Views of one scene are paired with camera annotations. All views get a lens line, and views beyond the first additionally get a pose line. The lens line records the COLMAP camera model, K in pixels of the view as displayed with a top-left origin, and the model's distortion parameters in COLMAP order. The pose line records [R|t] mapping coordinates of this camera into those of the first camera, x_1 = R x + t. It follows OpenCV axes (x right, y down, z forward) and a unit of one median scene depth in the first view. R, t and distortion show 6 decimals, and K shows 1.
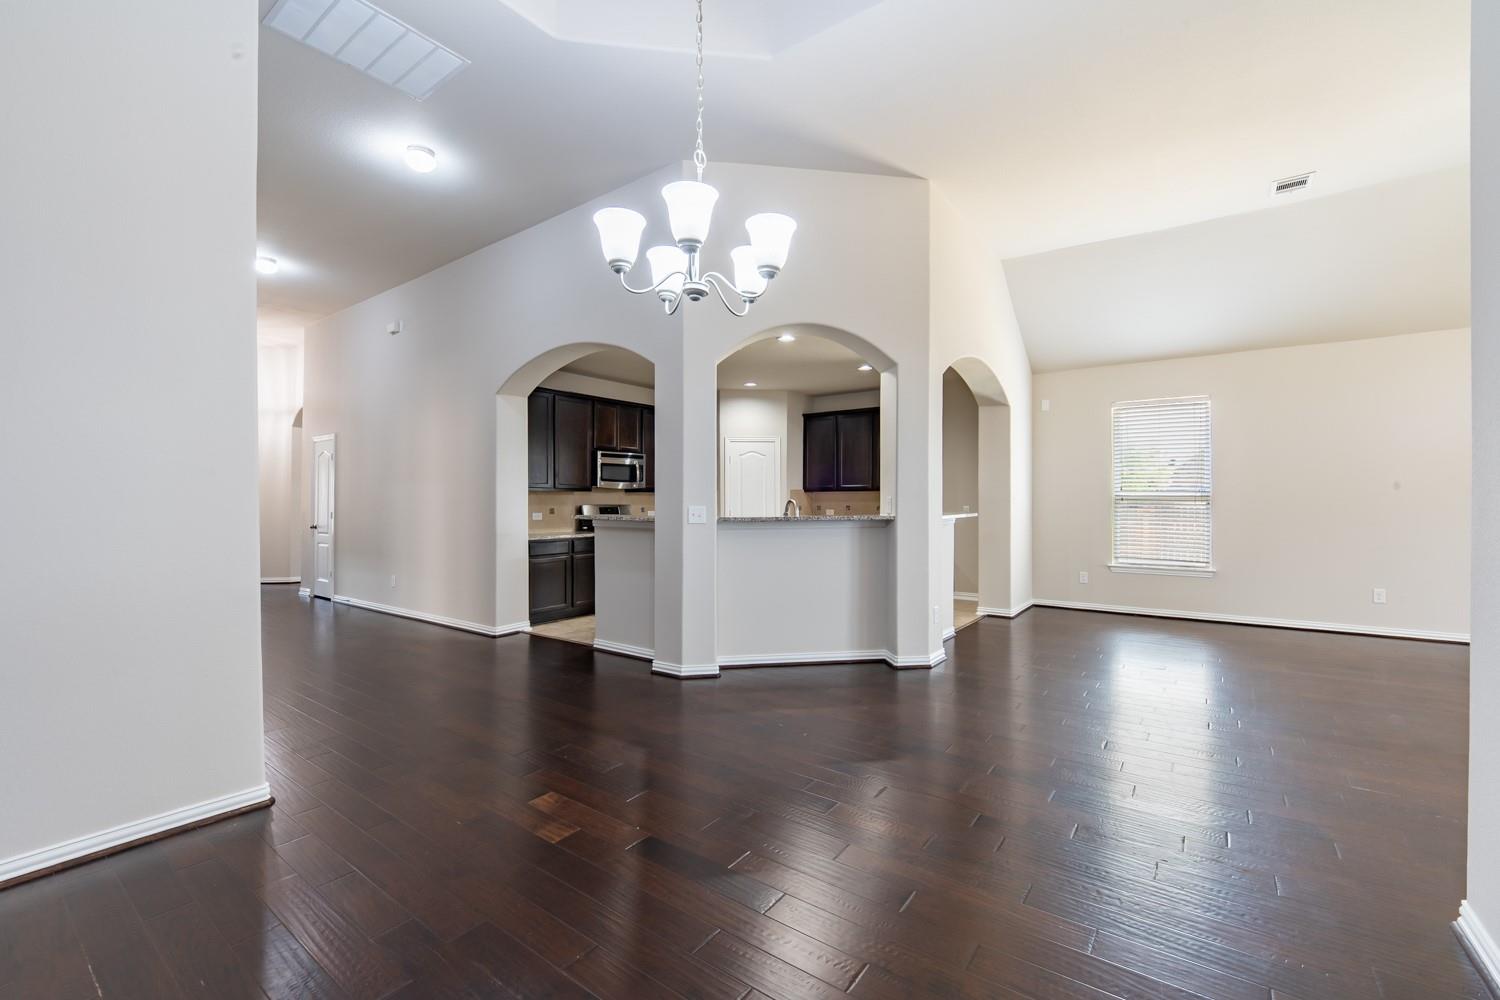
lens RADIAL K [[625.7, 0, 753.0], [0, 625.7, 491.6], [0, 0, 1]] dist [-0.003988, -0.004722]
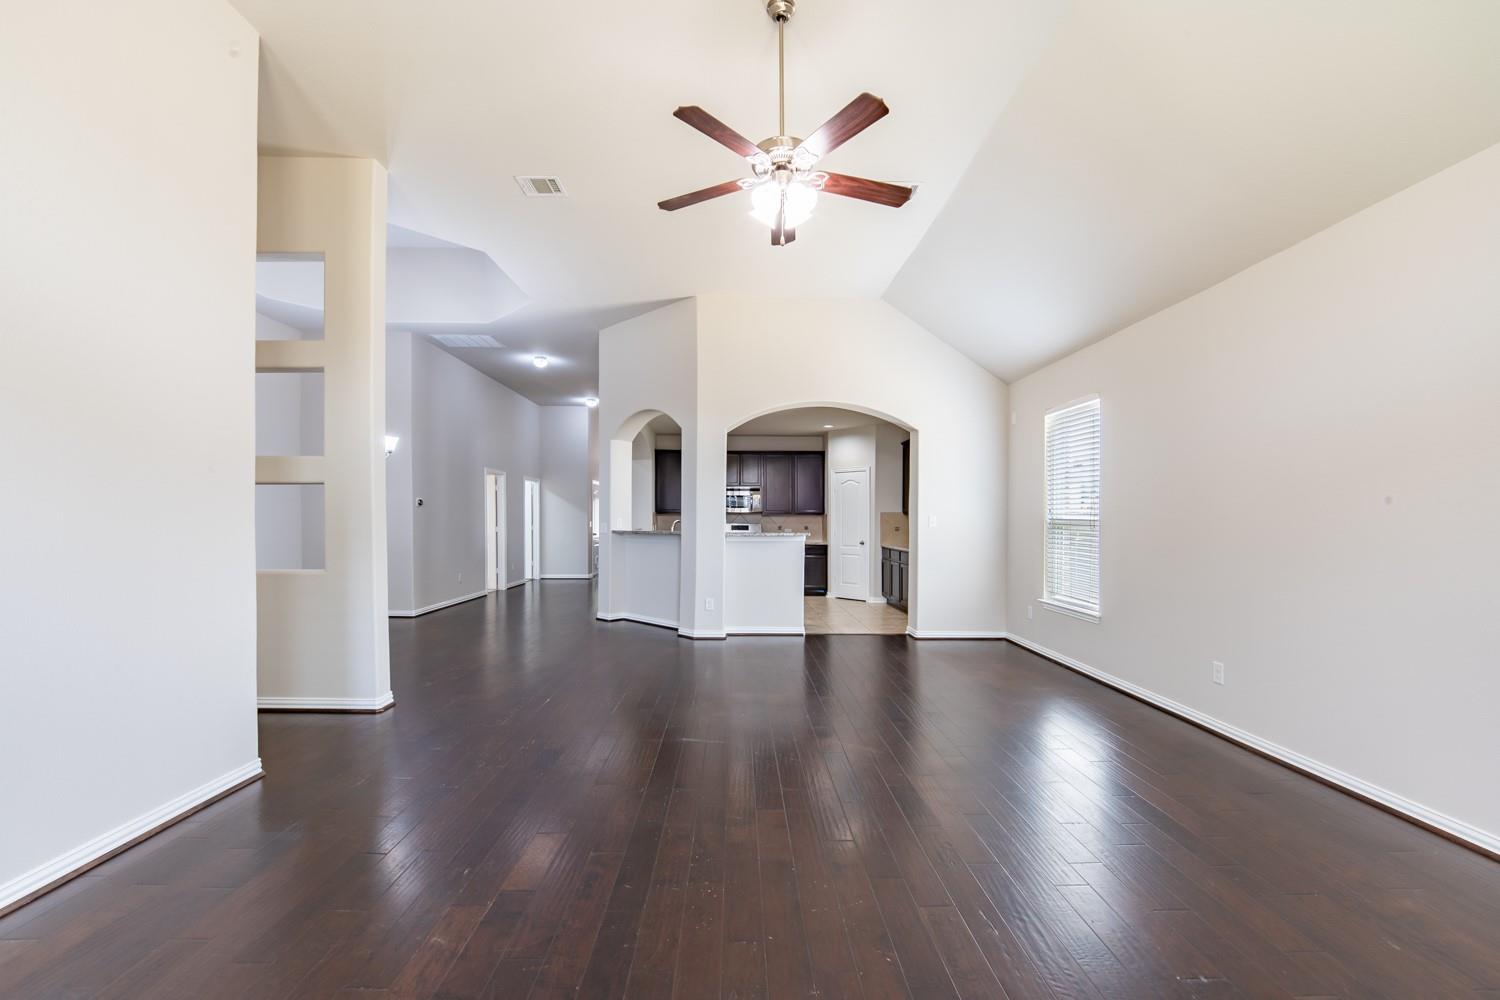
lens RADIAL K [[625.7, 0, 749.0], [0, 625.7, 504.0], [0, 0, 1]] dist [-0.003988, -0.004722]
pose [[0.615423, -0.011446, -0.788114, 0.966119], [0.004099, 0.999928, -0.011321, -0.007431], [0.788186, 0.003736, 0.615425, 0.143809]]
